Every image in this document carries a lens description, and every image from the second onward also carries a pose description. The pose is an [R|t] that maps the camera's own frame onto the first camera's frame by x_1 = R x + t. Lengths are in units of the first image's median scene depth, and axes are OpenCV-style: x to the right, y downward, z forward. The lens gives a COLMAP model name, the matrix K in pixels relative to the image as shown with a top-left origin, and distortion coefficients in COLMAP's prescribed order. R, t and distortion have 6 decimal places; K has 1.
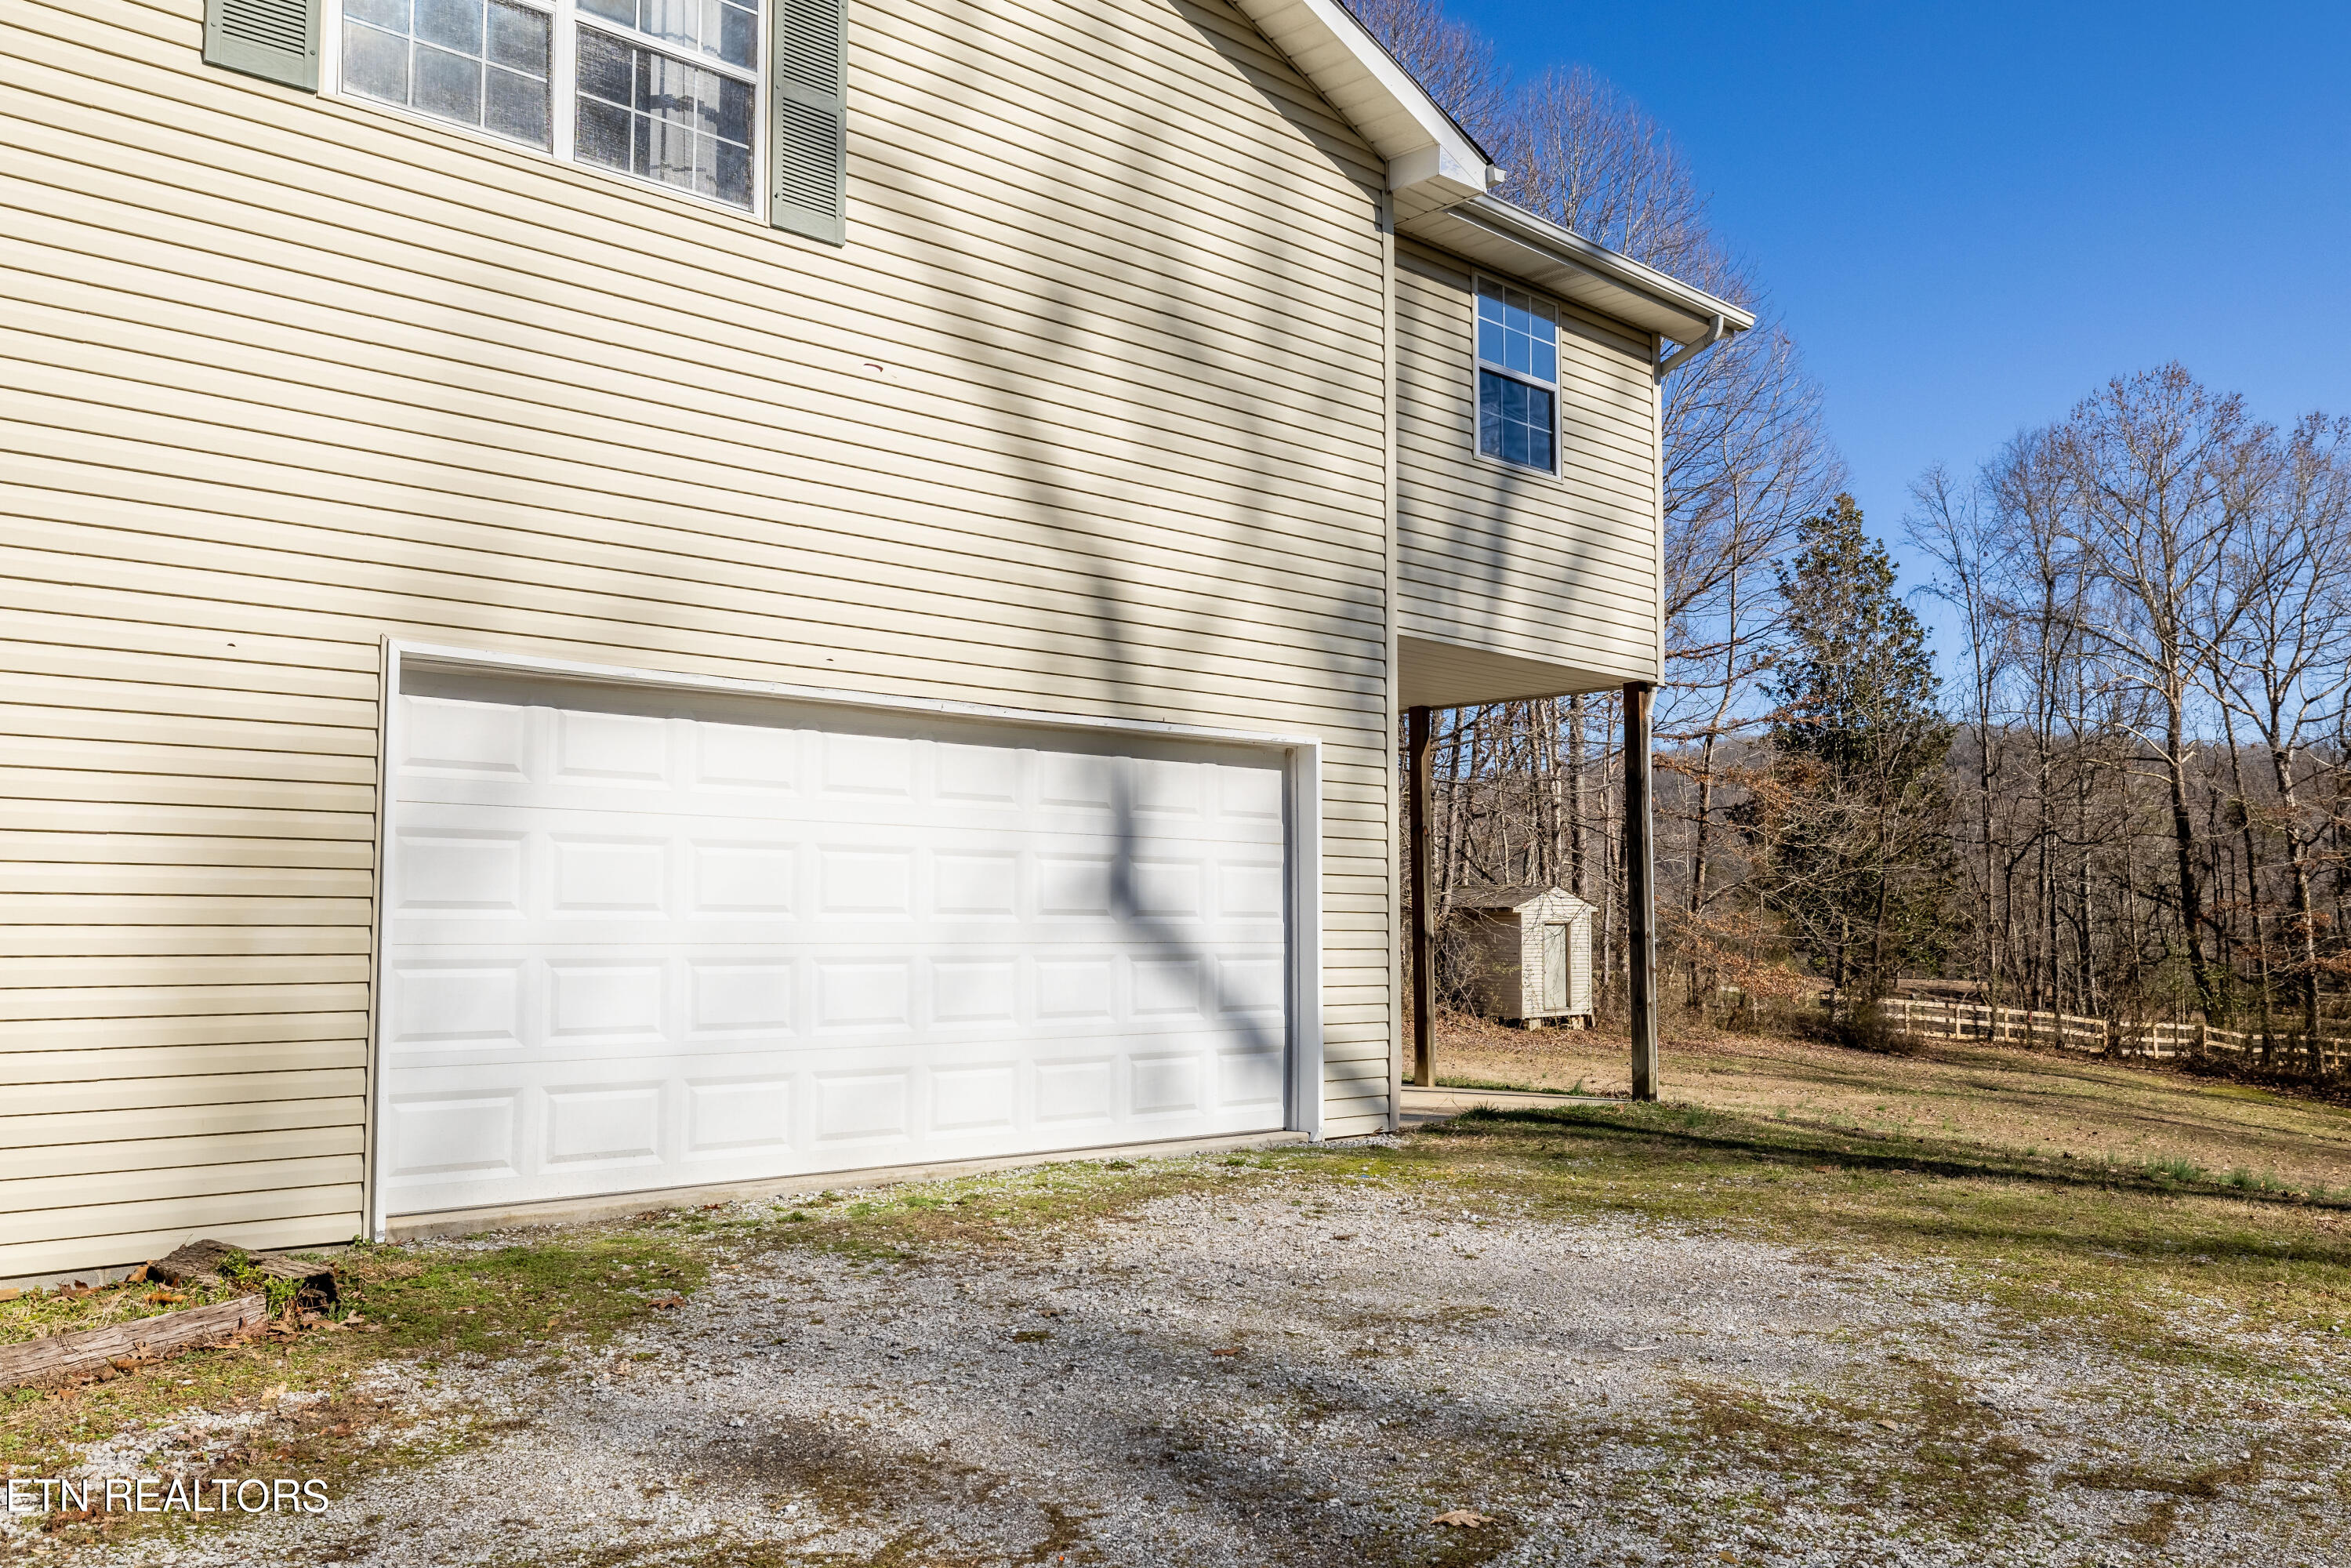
lens RADIAL K [[1787.1, 0, 1175.5], [0, 1787.1, 784.0], [0, 0, 1]] dist [0.037200, -0.000995]
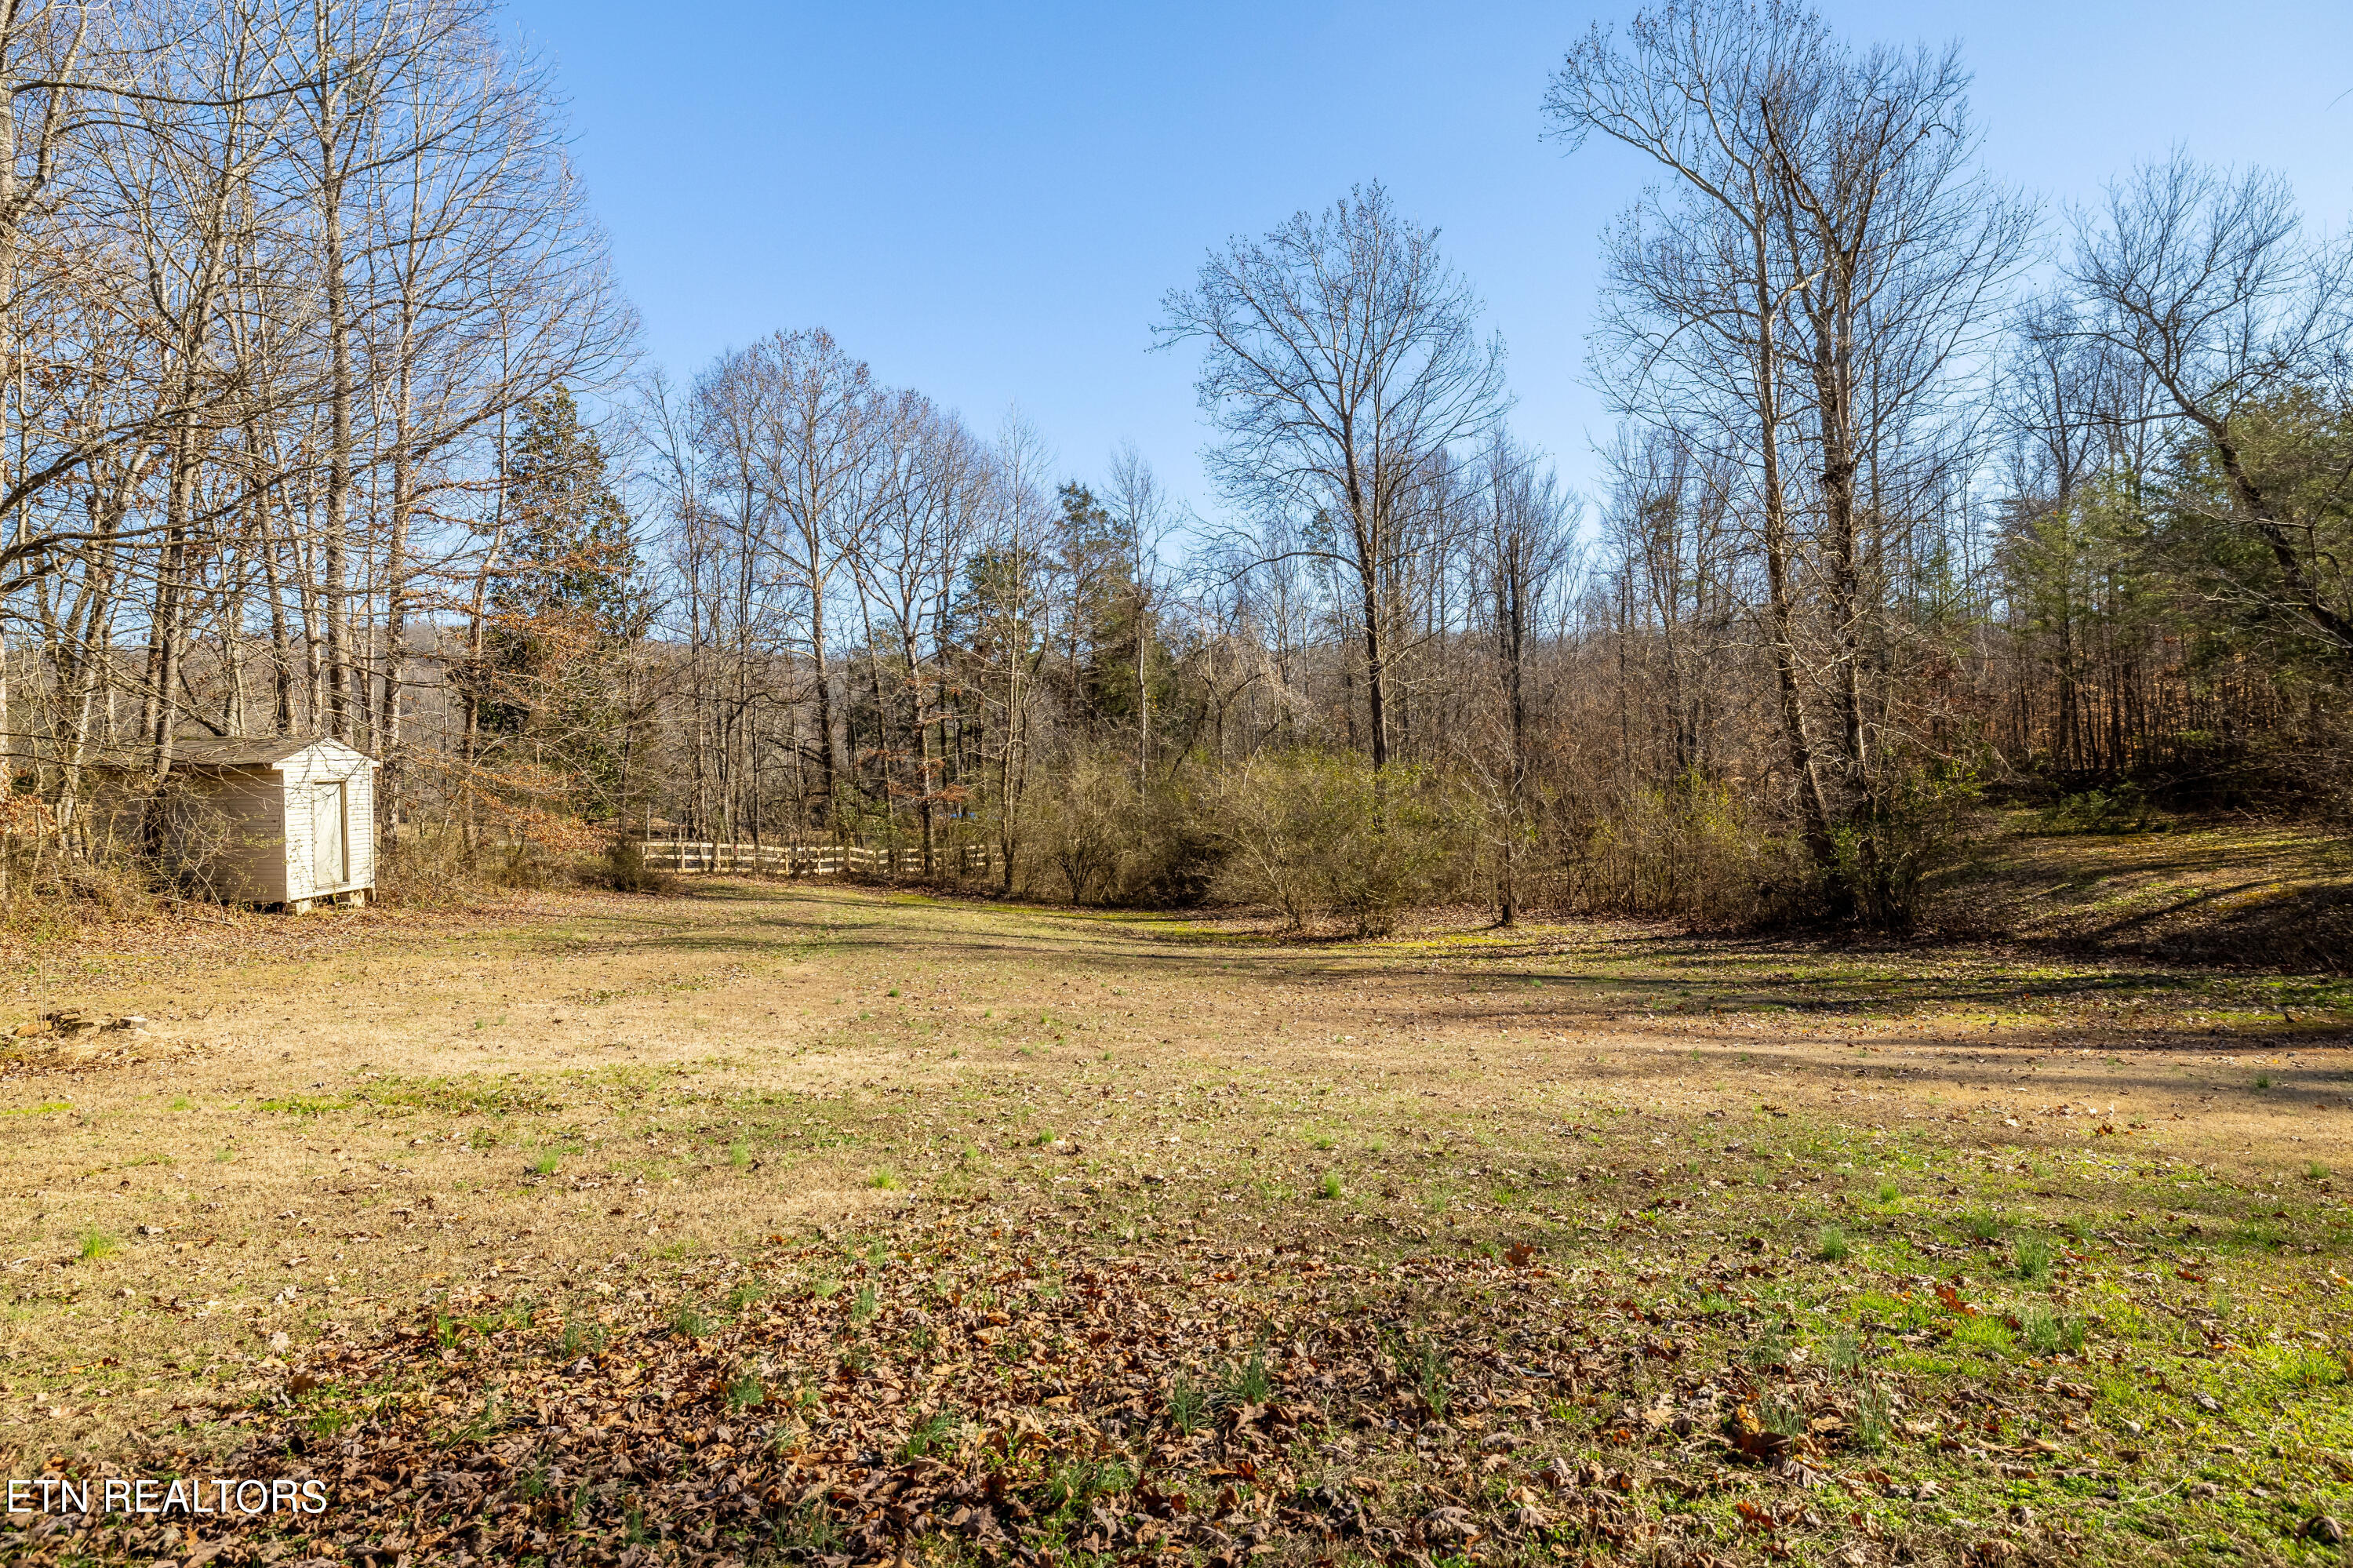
lens RADIAL K [[1318.4, 0, 1171.1], [0, 1318.4, 779.7], [0, 0, 1]] dist [-0.001953, -0.000012]
pose [[0.656907, -0.026497, 0.753506, 0.008378], [-0.034225, 0.997304, 0.064908, 0.018502], [-0.753194, -0.068427, 0.654230, 0.235881]]
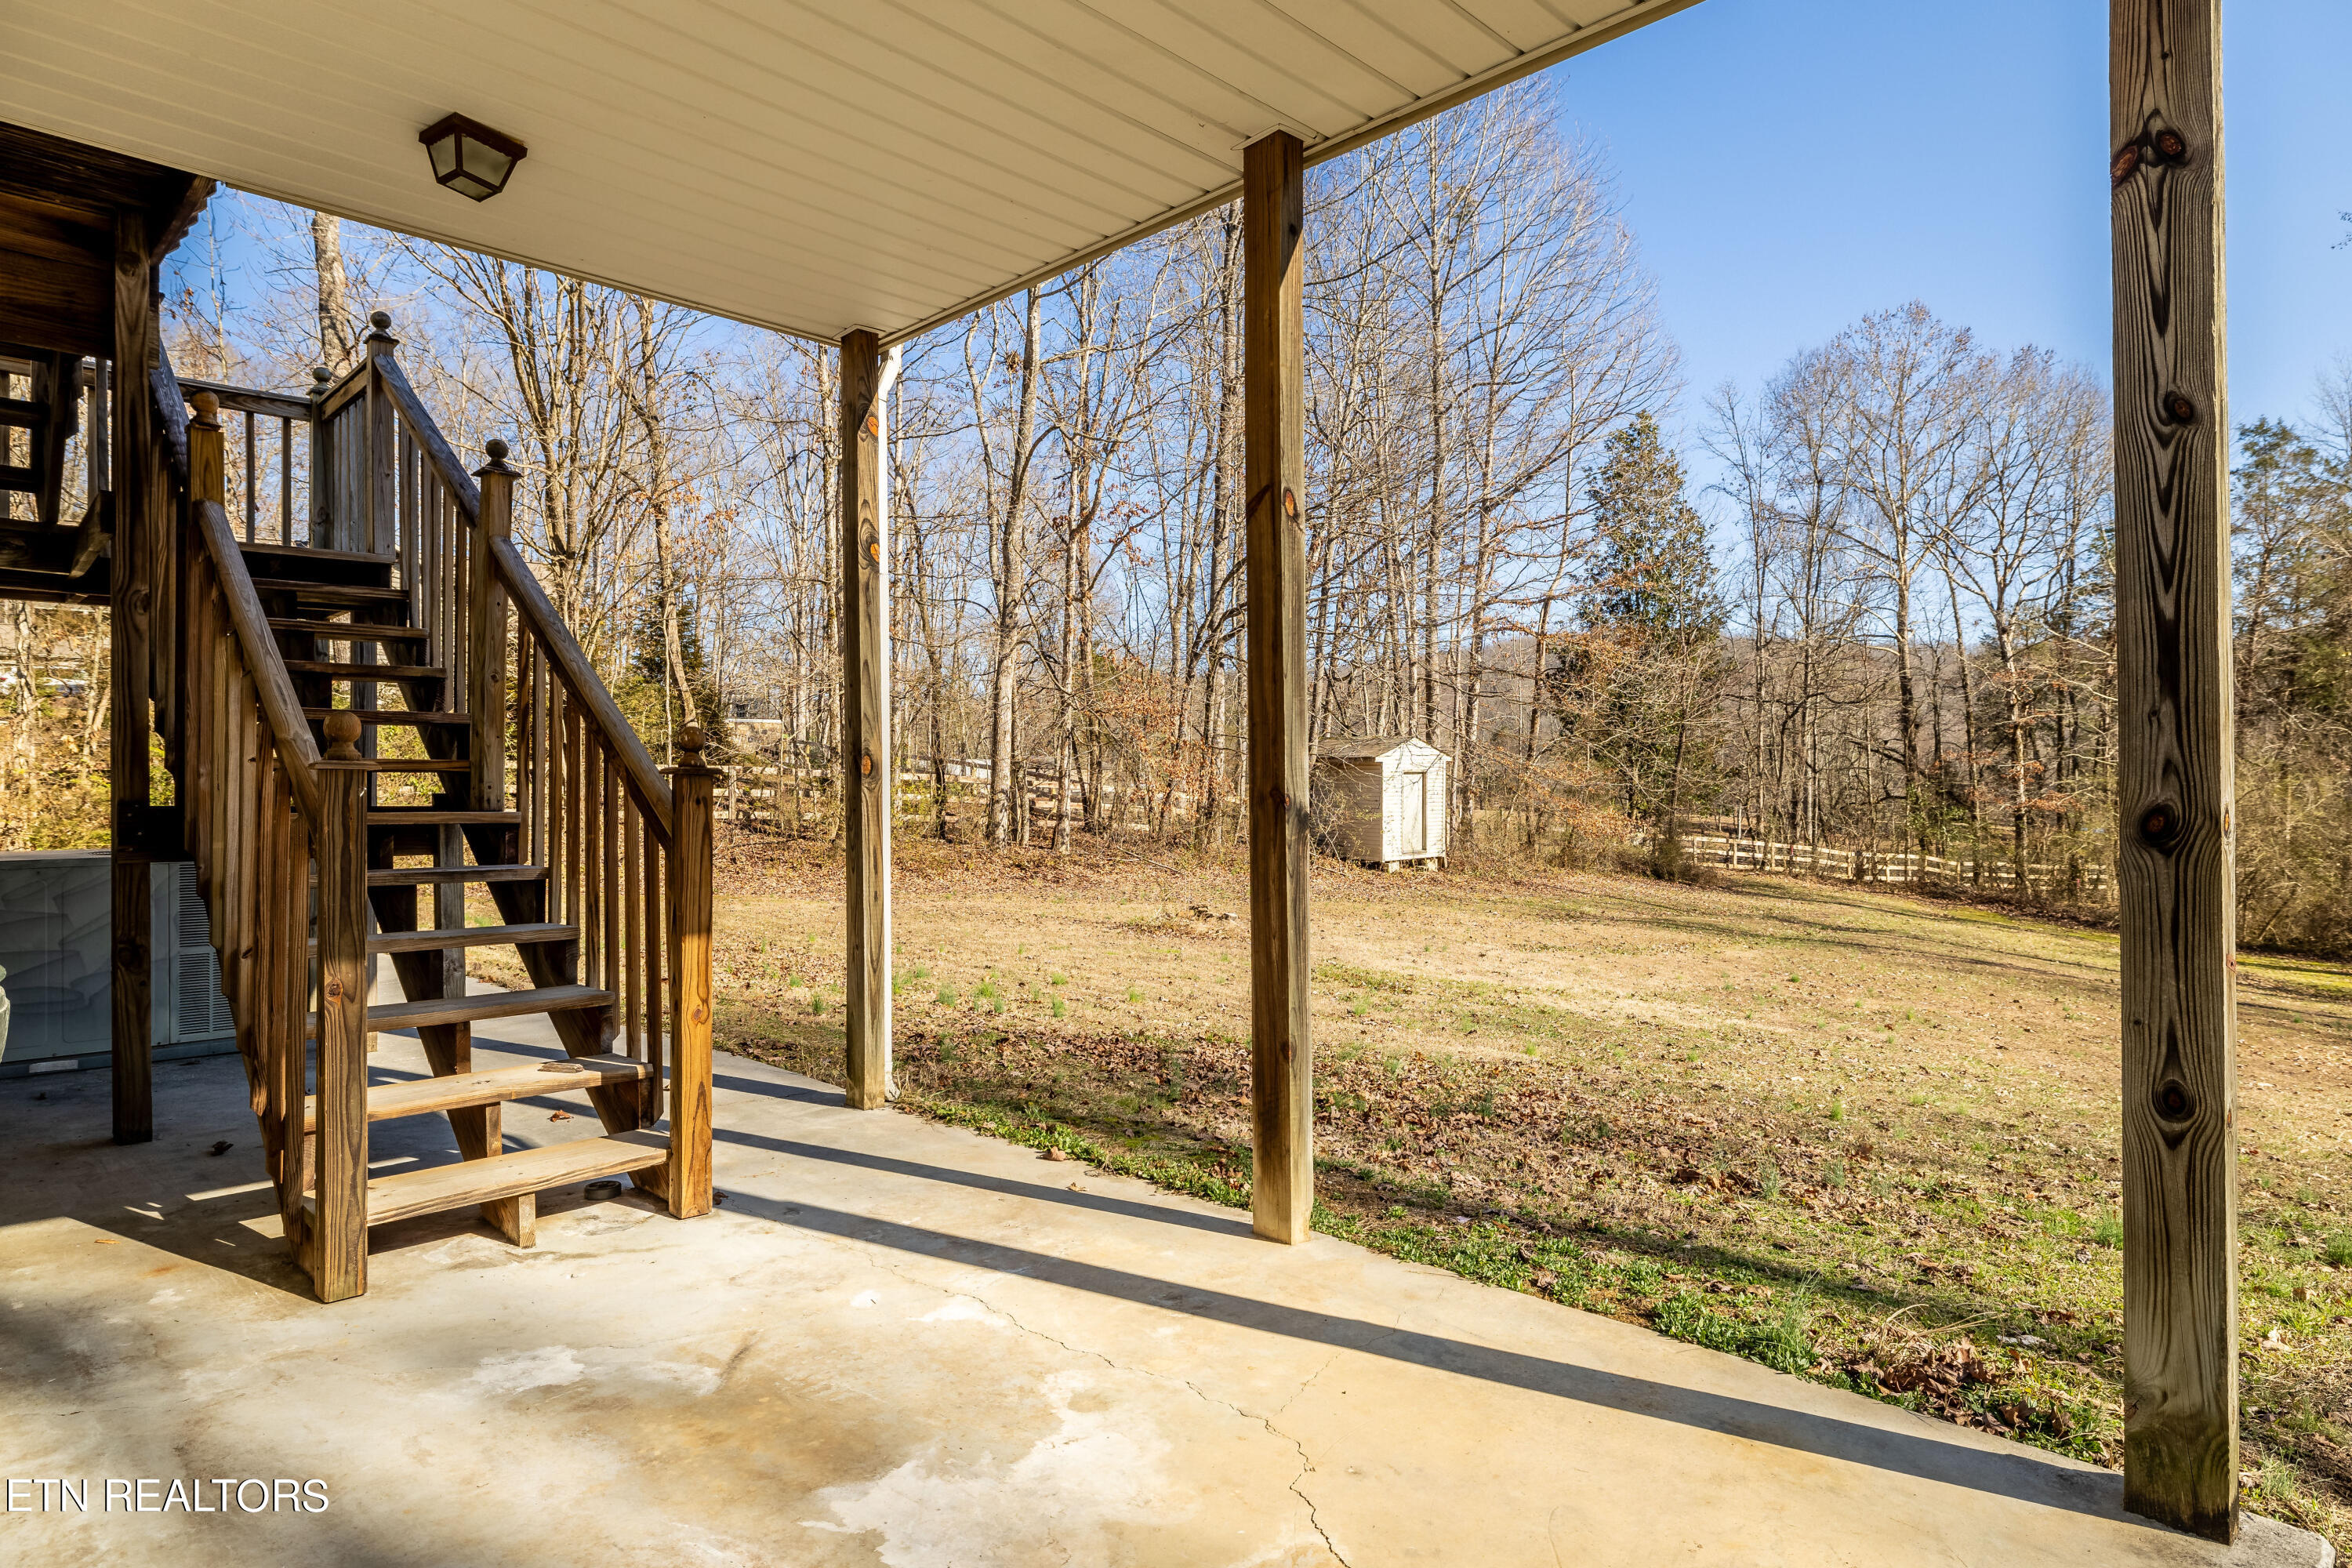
lens RADIAL K [[1317.8, 0, 1170.6], [0, 1317.8, 779.7], [0, 0, 1]] dist [-0.001953, -0.000012]
pose [[0.998718, -0.001605, 0.050592, 0.021291], [-0.002553, 0.996627, 0.082024, 0.013969], [-0.050553, -0.082048, 0.995345, 0.171392]]
